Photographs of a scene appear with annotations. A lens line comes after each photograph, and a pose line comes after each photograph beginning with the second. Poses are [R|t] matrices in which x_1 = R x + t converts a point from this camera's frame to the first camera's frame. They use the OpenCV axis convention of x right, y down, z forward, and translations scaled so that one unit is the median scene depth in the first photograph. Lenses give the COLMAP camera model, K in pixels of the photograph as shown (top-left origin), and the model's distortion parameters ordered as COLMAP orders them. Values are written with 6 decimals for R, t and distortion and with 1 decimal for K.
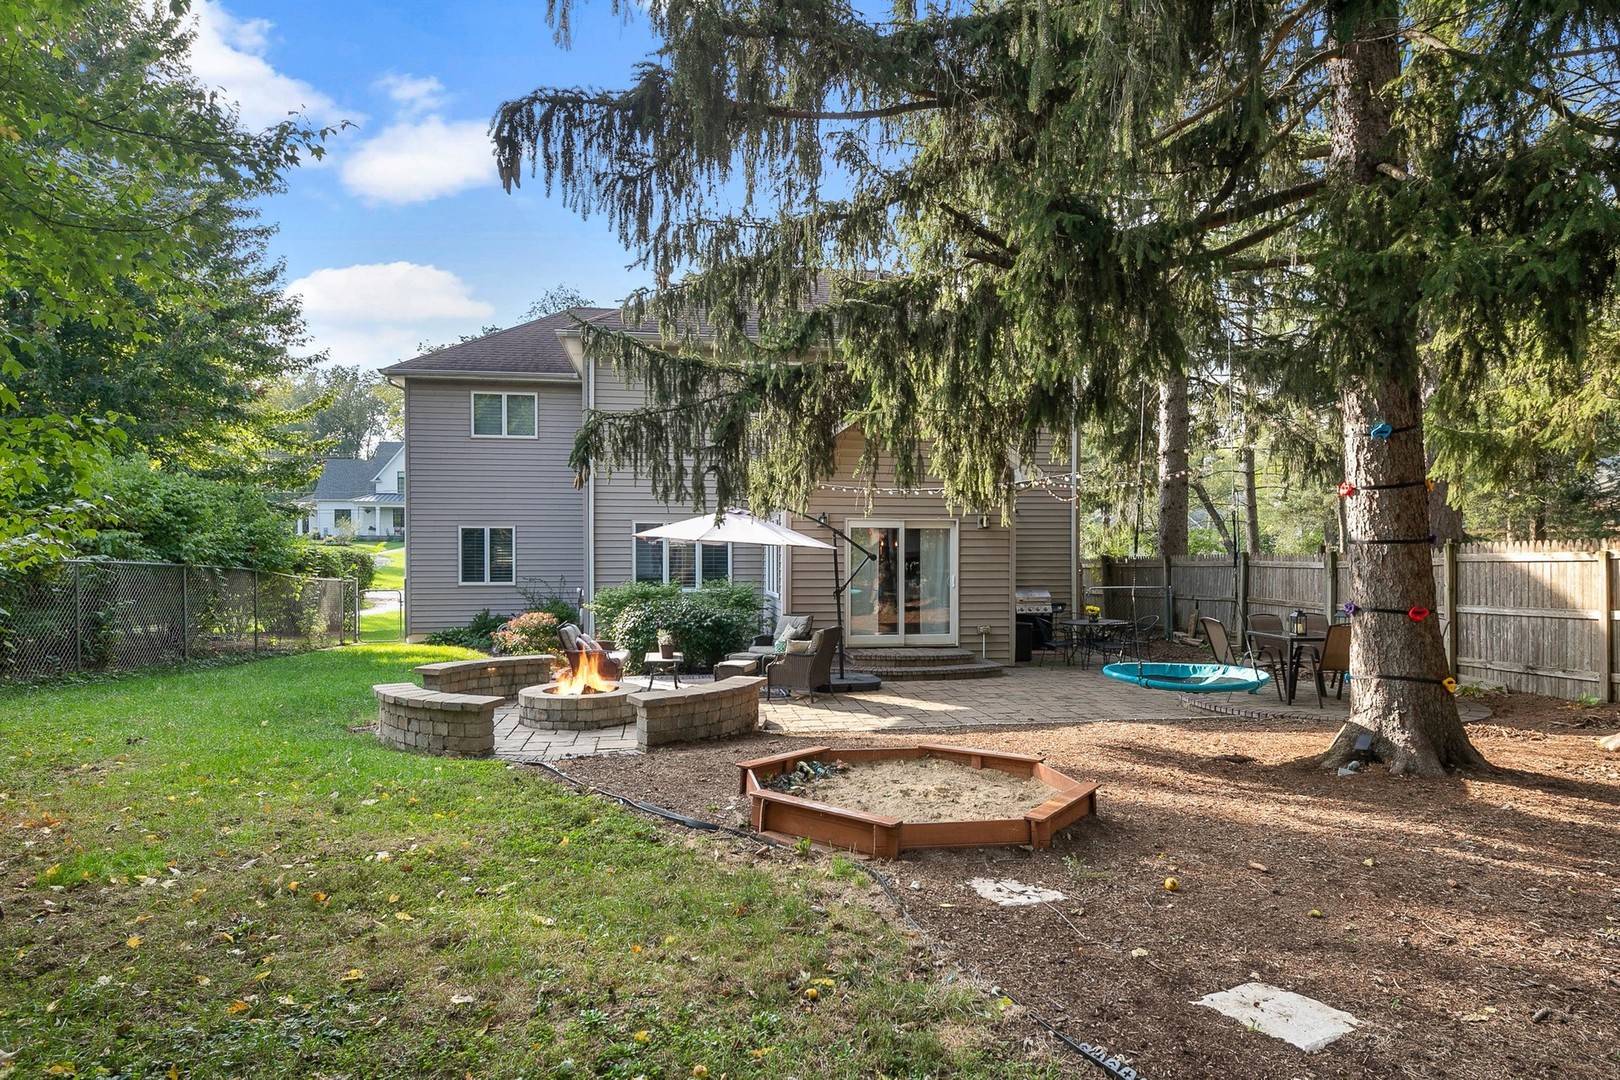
lens RADIAL K [[931.5, 0, 810.1], [0, 931.5, 545.6], [0, 0, 1]] dist [0.002232, 0.000401]
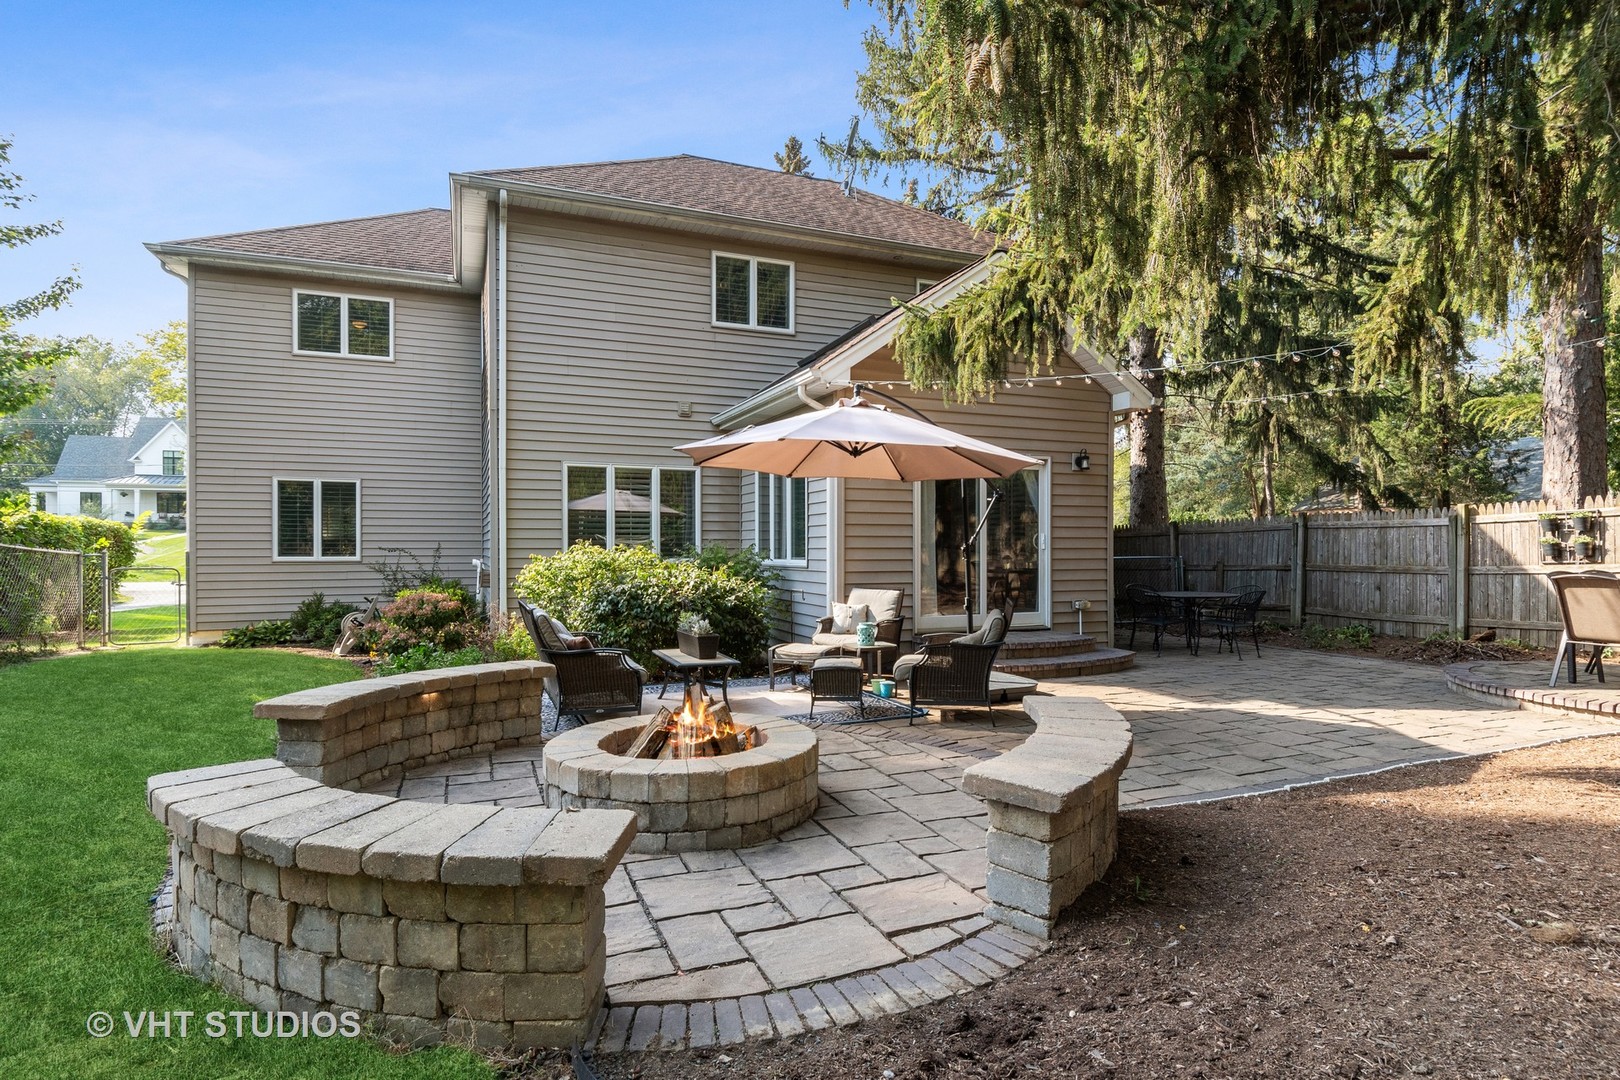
lens RADIAL K [[848.7, 0, 817.0], [0, 848.7, 540.9], [0, 0, 1]] dist [-0.000573, -0.004000]
pose [[0.970639, 0.000903, 0.240539, -0.132917], [-0.000668, 0.999999, -0.001059, 0.028285], [-0.240540, 0.000868, 0.970639, 0.278381]]
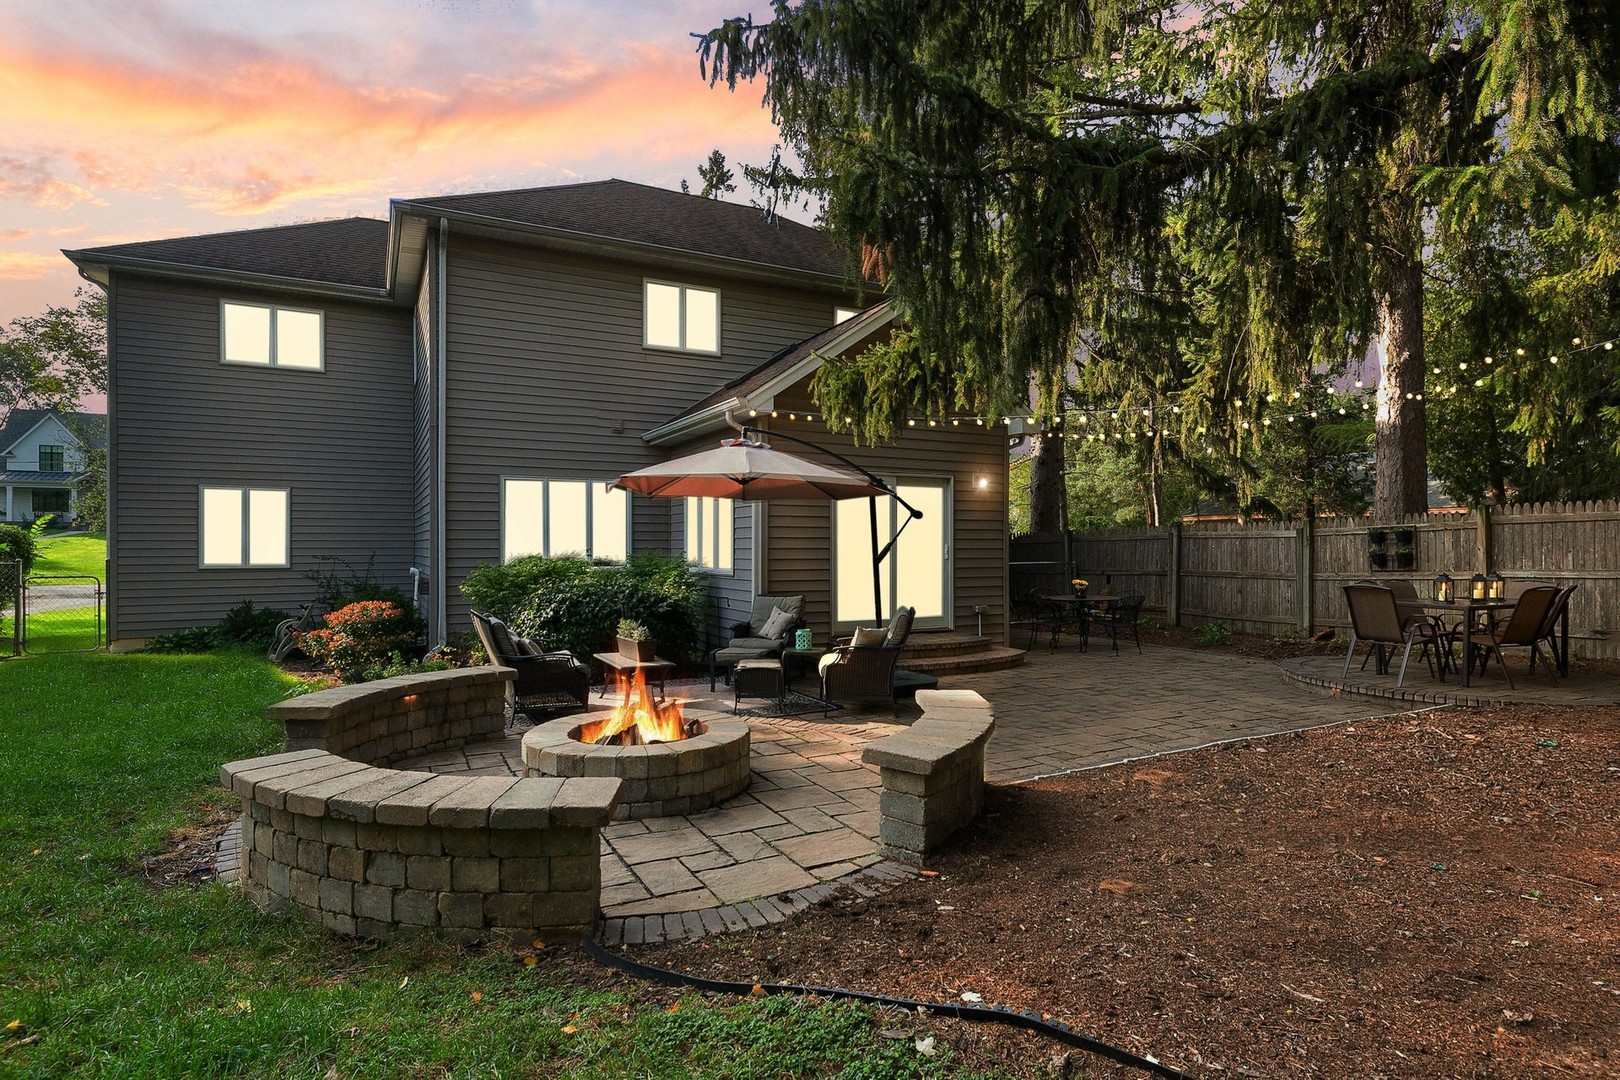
lens RADIAL K [[843.7, 0, 810.1], [0, 843.7, 536.8], [0, 0, 1]] dist [0.006825, 0.001933]
pose [[0.946245, 0.003306, 0.323434, -0.146645], [-0.001799, 0.999986, -0.004959, 0.021034], [-0.323446, 0.004111, 0.946238, 0.237433]]
